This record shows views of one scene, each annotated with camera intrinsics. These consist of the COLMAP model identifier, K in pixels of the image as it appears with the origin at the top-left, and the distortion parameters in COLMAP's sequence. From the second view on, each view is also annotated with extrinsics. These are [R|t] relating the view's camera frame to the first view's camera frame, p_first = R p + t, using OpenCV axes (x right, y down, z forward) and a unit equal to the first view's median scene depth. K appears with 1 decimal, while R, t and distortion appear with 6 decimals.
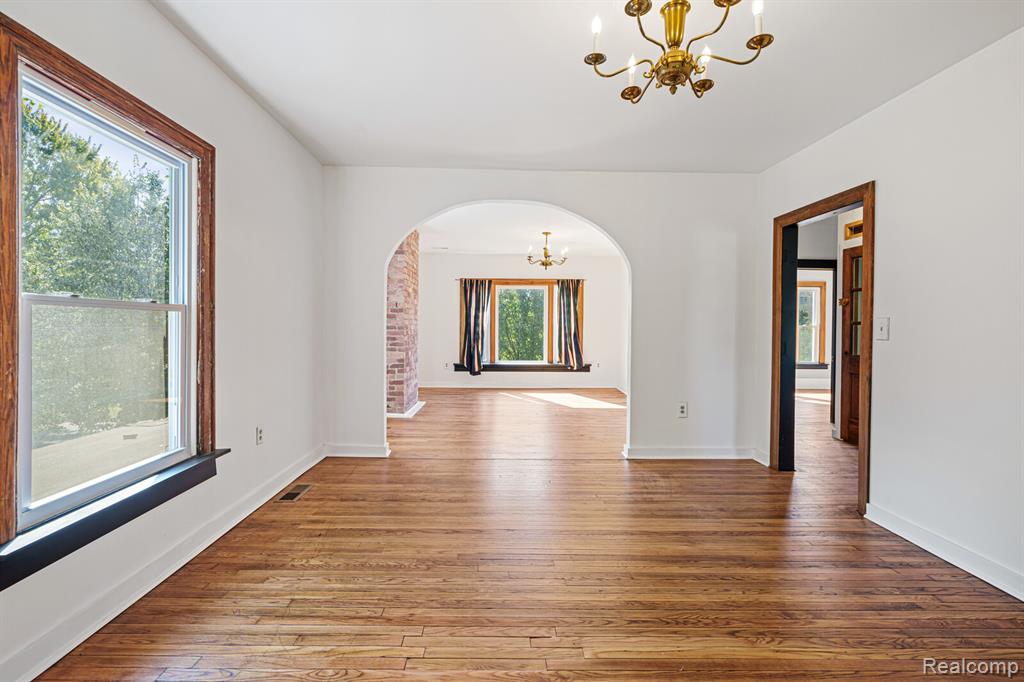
lens RADIAL K [[472.1, 0, 503.5], [0, 472.1, 341.0], [0, 0, 1]] dist [-0.000032, -0.000017]
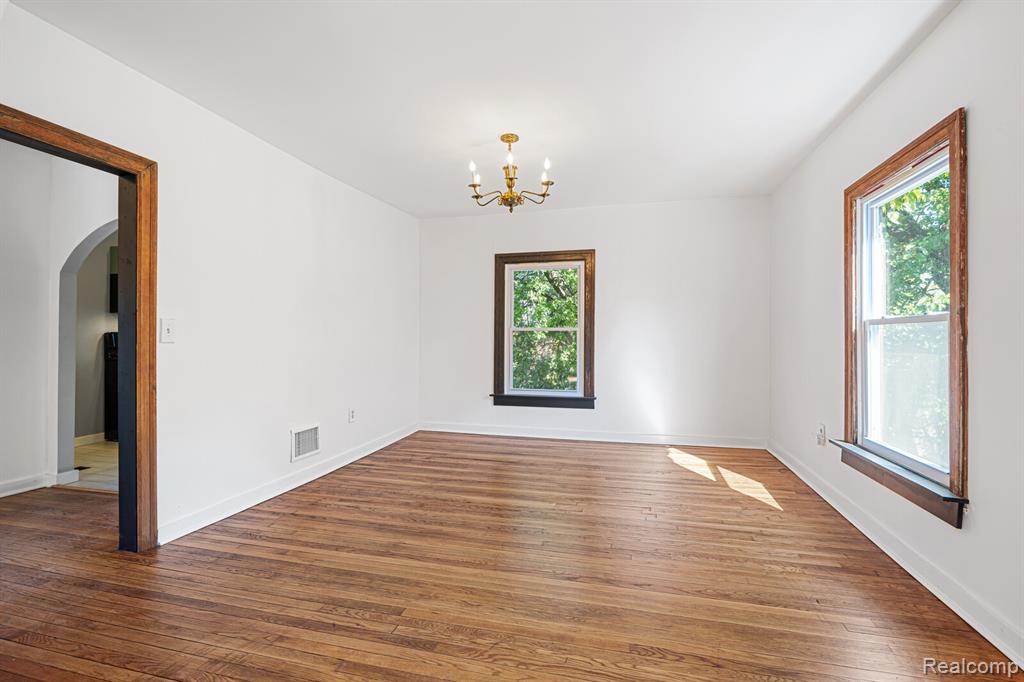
lens RADIAL K [[472.1, 0, 503.5], [0, 472.1, 341.0], [0, 0, 1]] dist [-0.000032, -0.000017]
pose [[-0.959790, -0.013748, 0.280382, -0.084494], [-0.003100, 0.999258, 0.038383, -0.041045], [-0.280701, 0.035970, -0.959121, 1.551743]]
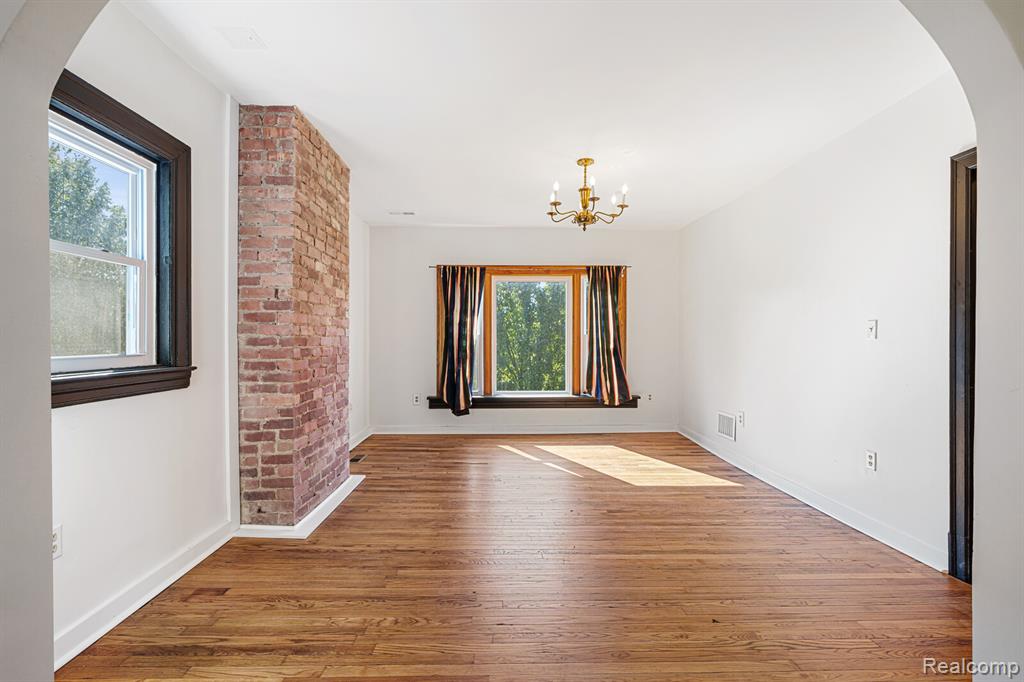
lens RADIAL K [[472.1, 0, 503.5], [0, 472.1, 341.0], [0, 0, 1]] dist [-0.000032, -0.000017]
pose [[0.999981, -0.006078, 0.001189, -0.001694], [0.006109, 0.999587, -0.028087, -0.009945], [-0.001018, 0.028094, 0.999605, 0.356110]]
